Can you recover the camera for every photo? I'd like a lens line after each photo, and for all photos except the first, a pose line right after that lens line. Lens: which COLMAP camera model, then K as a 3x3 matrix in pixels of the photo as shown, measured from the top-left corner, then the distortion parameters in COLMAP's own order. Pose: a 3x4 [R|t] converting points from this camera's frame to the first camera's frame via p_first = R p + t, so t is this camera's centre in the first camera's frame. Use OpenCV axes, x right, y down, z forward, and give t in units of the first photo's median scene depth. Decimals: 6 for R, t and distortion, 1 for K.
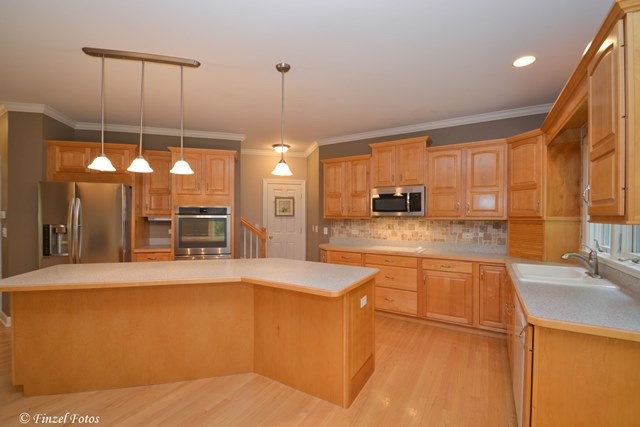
lens RADIAL K [[276.4, 0, 321.3], [0, 276.4, 216.1], [0, 0, 1]] dist [-0.030611, -0.000164]
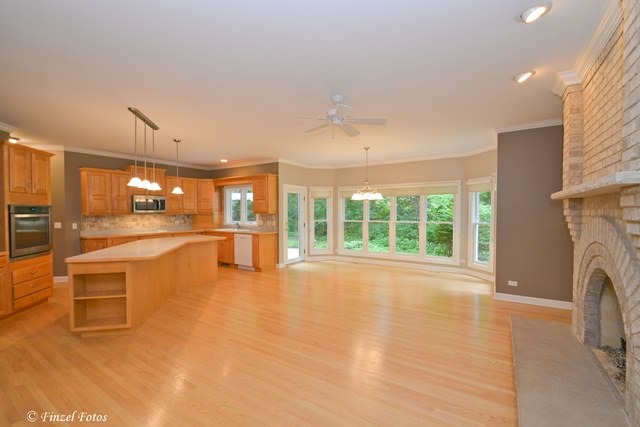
lens RADIAL K [[276.4, 0, 321.3], [0, 276.4, 216.1], [0, 0, 1]] dist [-0.030611, -0.000164]
pose [[0.051307, -0.026150, 0.998340, -1.377943], [0.003209, 0.999656, 0.026019, -0.018128], [-0.998678, 0.001869, 0.051374, -0.105915]]
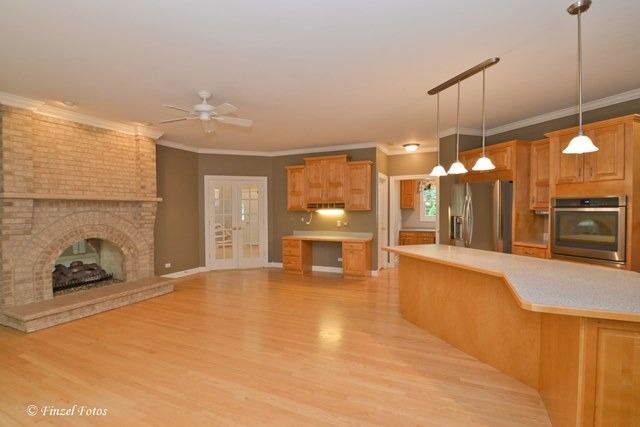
lens RADIAL K [[305.4, 0, 318.2], [0, 305.4, 216.4], [0, 0, 1]] dist [0.000237, 0.000038]
pose [[0.112685, 0.013883, -0.993534, 0.372872], [0.008595, 0.999851, 0.014946, 0.001433], [0.993594, -0.010224, 0.112549, 0.126794]]
